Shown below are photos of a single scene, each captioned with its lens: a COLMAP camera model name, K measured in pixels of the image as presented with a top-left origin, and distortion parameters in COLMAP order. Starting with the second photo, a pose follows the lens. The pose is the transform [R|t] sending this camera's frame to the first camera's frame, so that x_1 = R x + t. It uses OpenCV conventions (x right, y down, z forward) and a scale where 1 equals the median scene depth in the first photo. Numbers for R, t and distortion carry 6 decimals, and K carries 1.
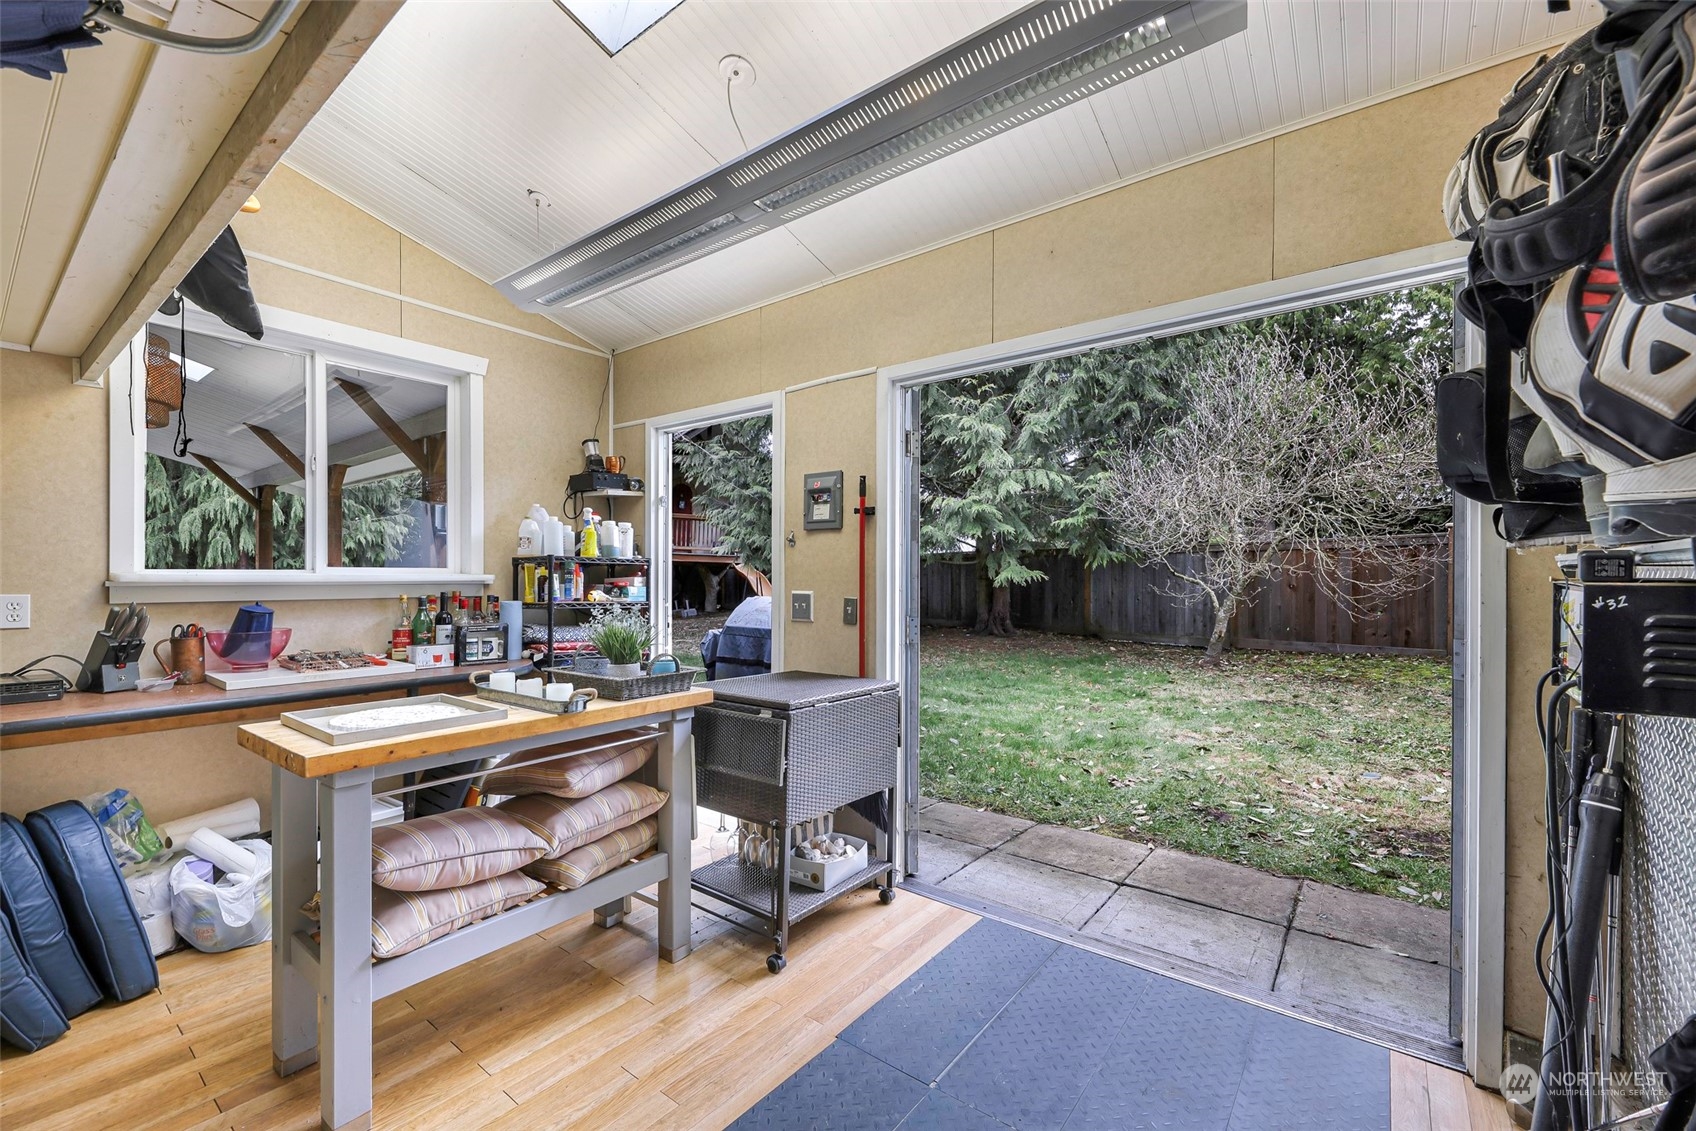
lens RADIAL K [[700.7, 0, 840.1], [0, 700.7, 576.5], [0, 0, 1]] dist [-0.001775, -0.001702]
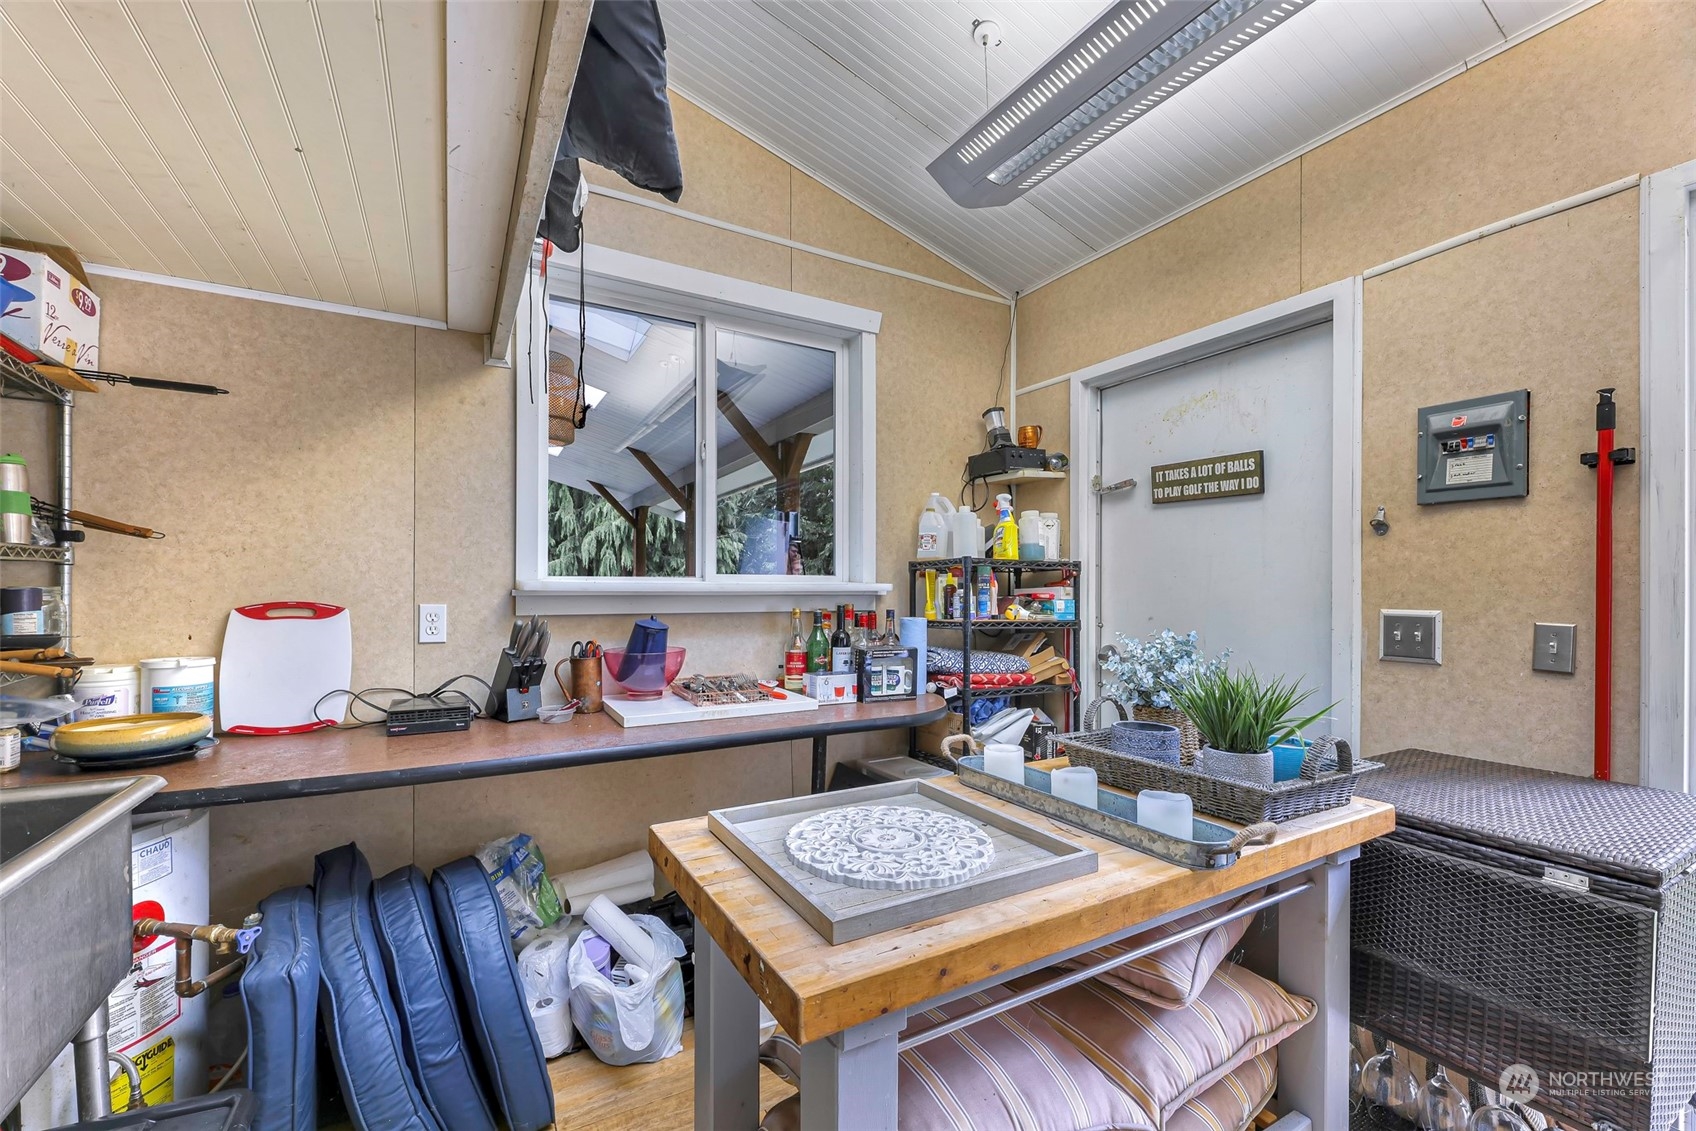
lens RADIAL K [[700.7, 0, 836.4], [0, 700.7, 587.2], [0, 0, 1]] dist [-0.001775, -0.001702]
pose [[0.917370, 0.000737, -0.398035, -0.282699], [-0.001746, 0.999996, -0.002174, 0.003950], [0.398032, 0.002690, 0.917367, 0.303812]]
